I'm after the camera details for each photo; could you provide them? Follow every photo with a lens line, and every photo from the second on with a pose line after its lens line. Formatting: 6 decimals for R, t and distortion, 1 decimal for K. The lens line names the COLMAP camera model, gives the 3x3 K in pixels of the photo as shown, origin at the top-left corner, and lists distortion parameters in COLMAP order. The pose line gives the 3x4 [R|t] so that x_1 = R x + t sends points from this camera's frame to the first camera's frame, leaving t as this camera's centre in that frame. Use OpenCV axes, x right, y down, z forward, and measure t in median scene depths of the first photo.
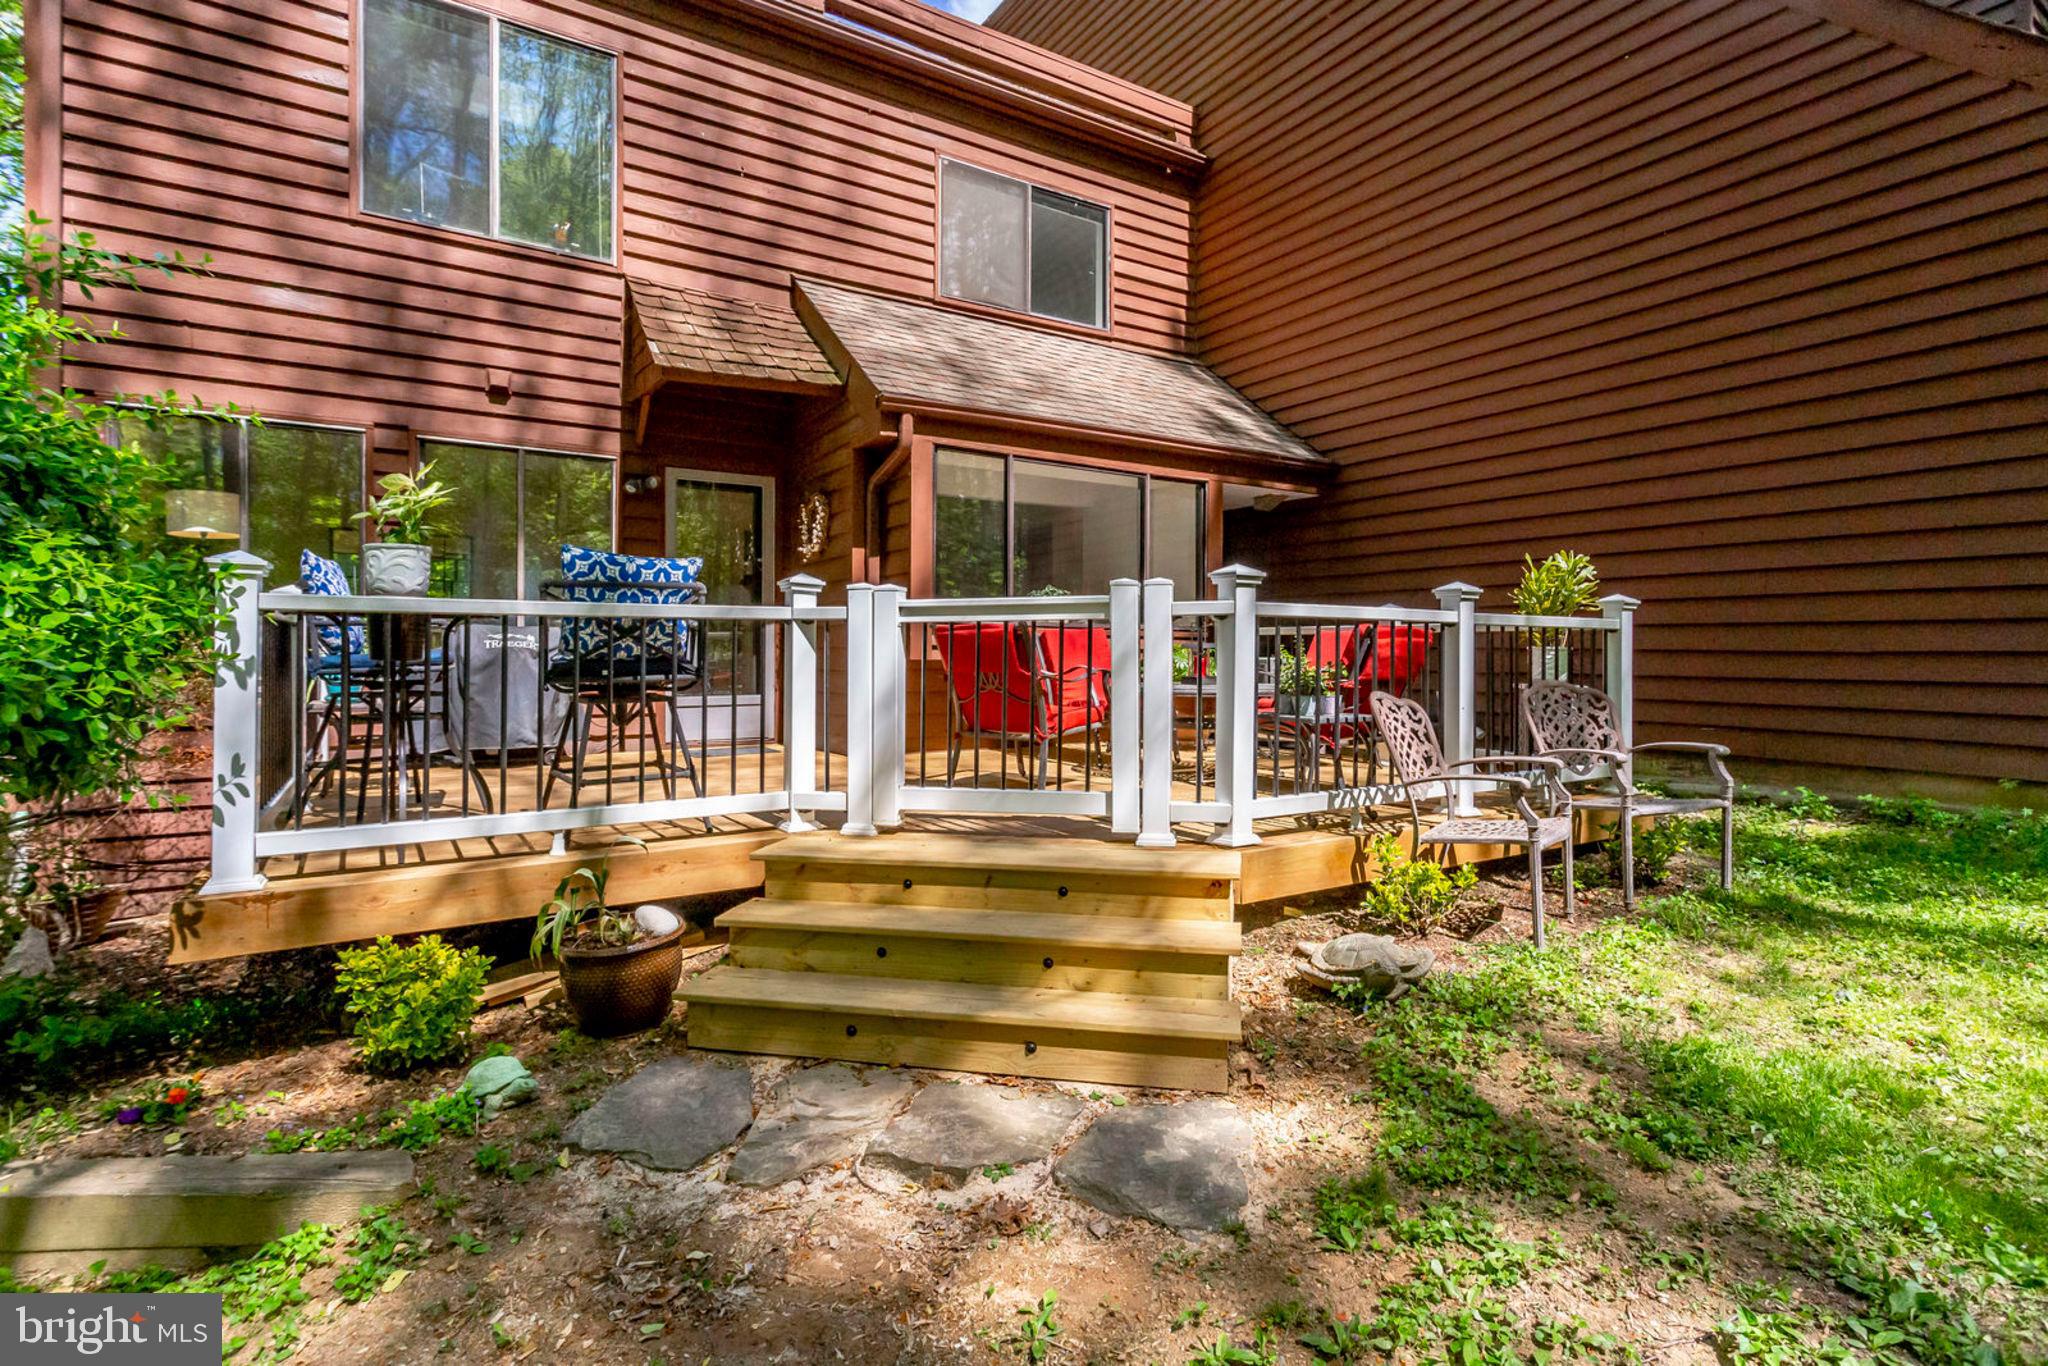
lens RADIAL K [[967.2, 0, 1010.9], [0, 967.2, 646.3], [0, 0, 1]] dist [-0.000229, -0.000470]
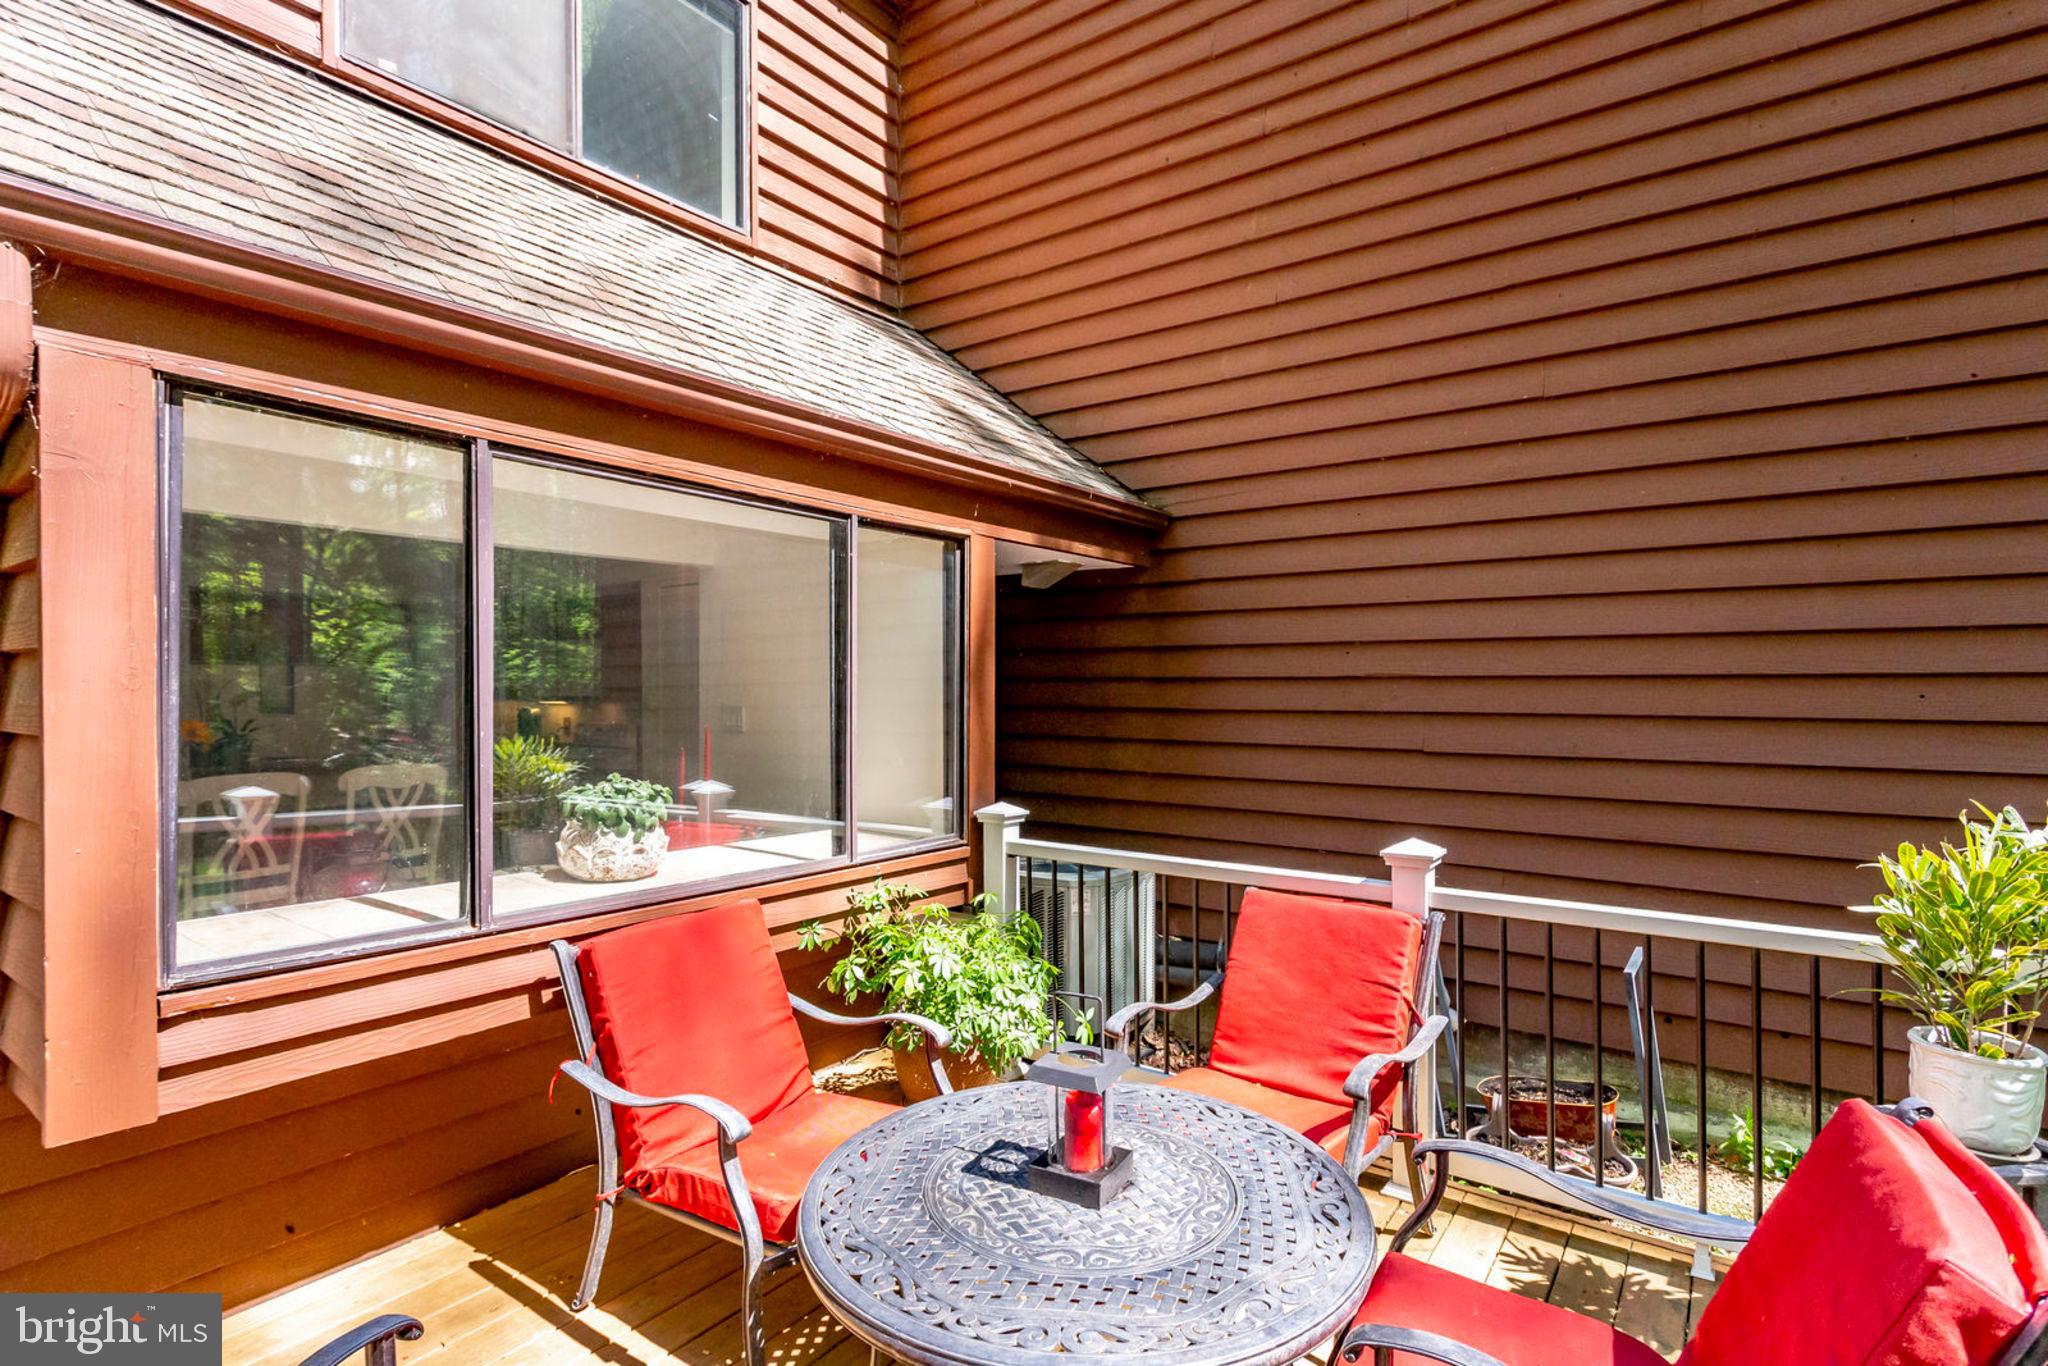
lens RADIAL K [[1007.4, 0, 1024.4], [0, 1007.4, 686.3], [0, 0, 1]] dist [0.020401, 0.000069]
pose [[0.925046, -0.005713, 0.379811, 0.038174], [0.003034, 0.999966, 0.007650, -0.108258], [-0.379842, -0.005924, 0.925032, 0.568029]]
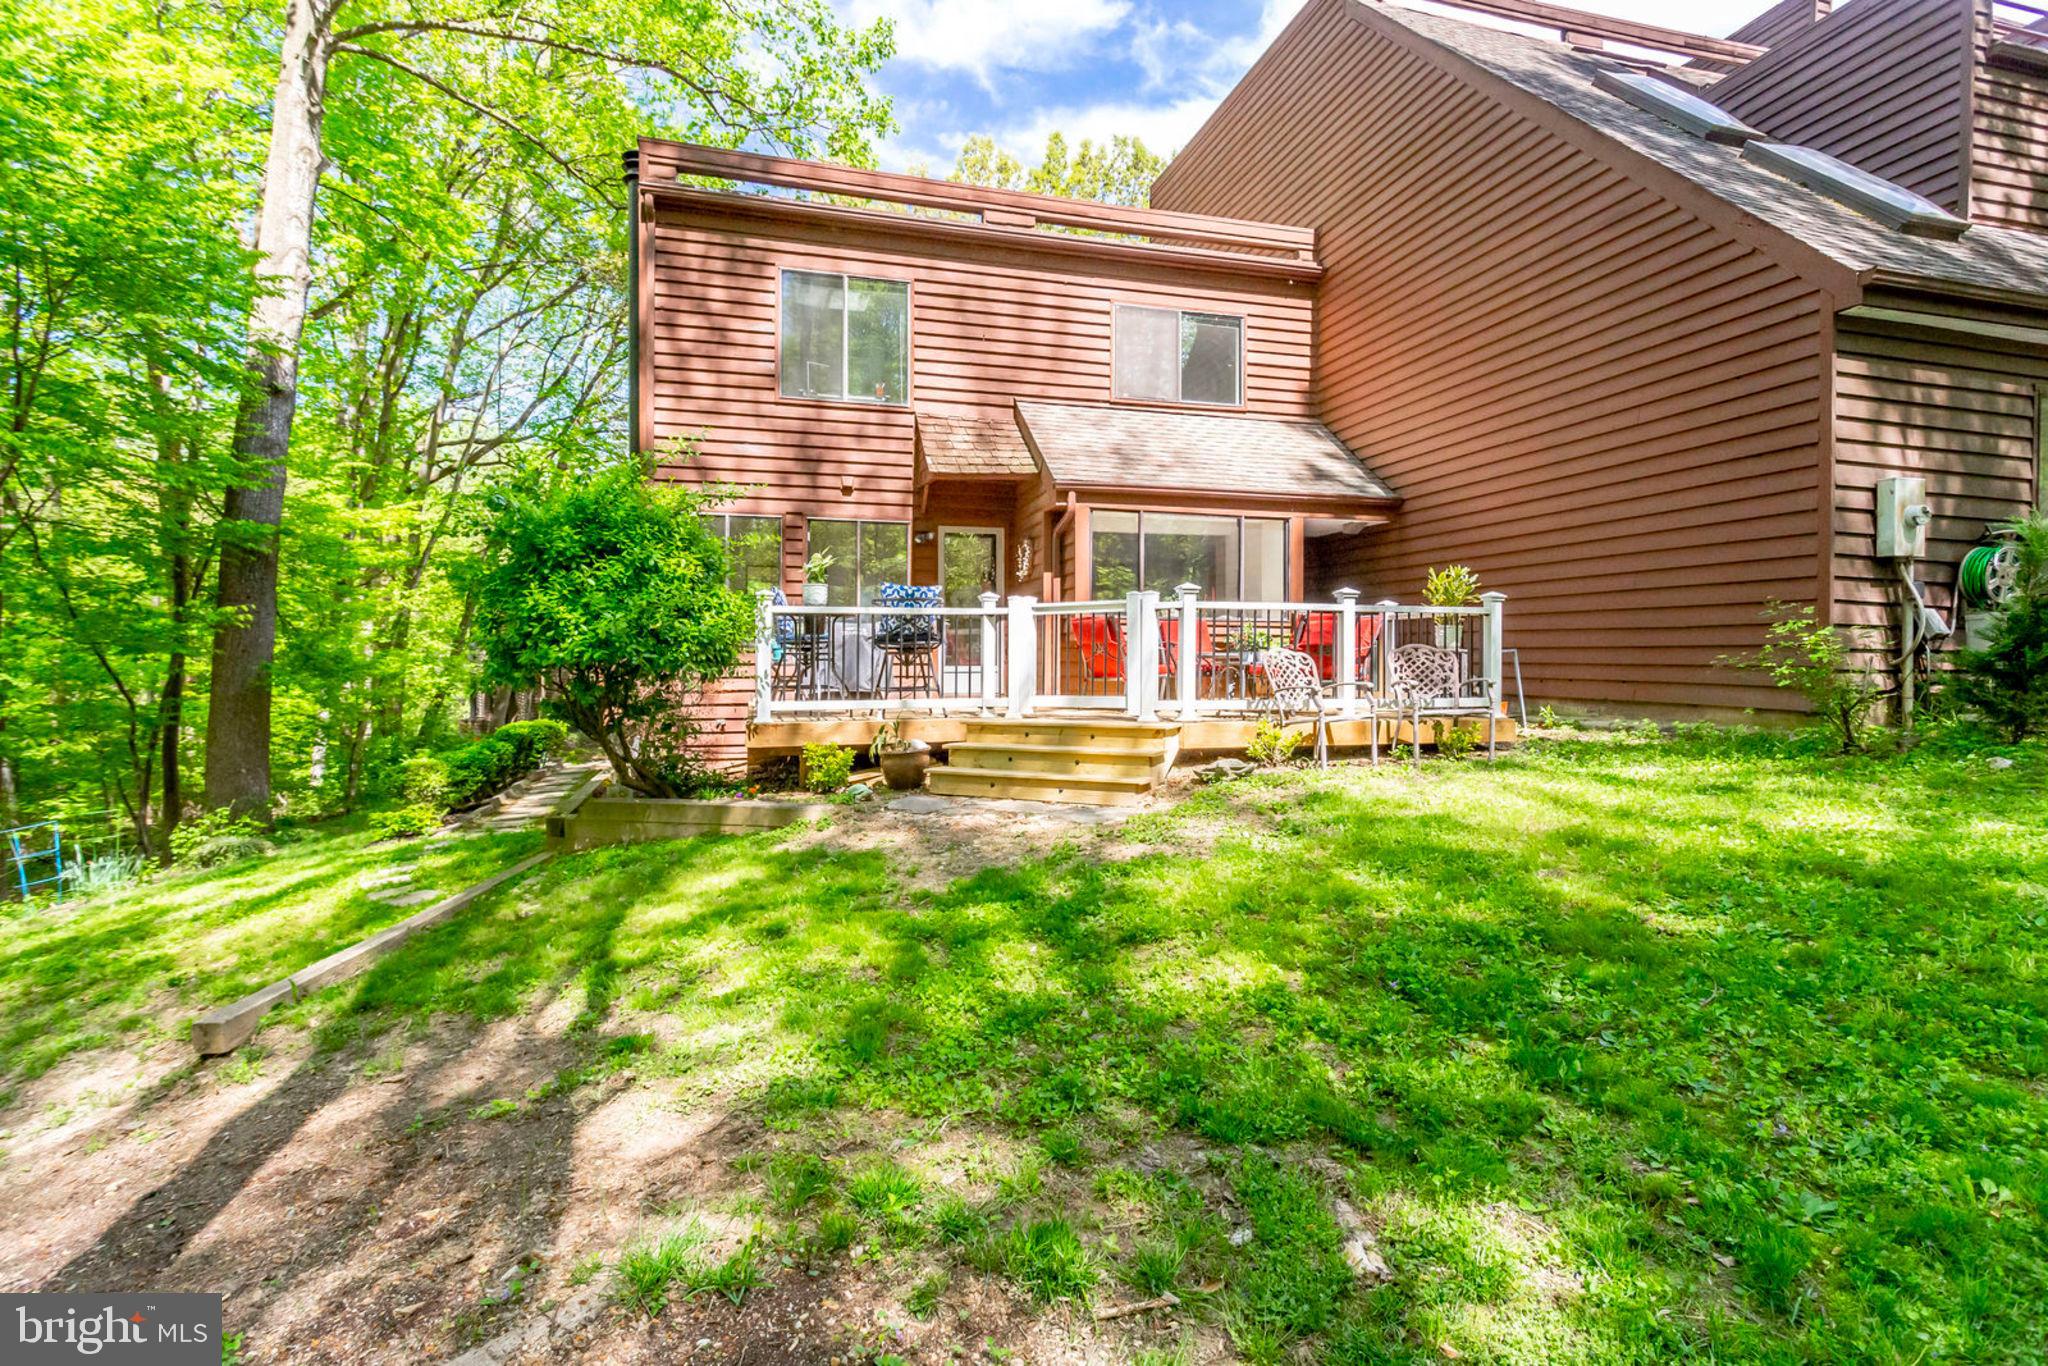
lens RADIAL K [[986.0, 0, 1019.6], [0, 986.0, 640.0], [0, 0, 1]] dist [0.000967, -0.000542]
pose [[0.957338, -0.008401, -0.288850, 0.265527], [0.004718, 0.999898, -0.013445, 0.032282], [0.288934, 0.011509, 0.957280, -0.578579]]
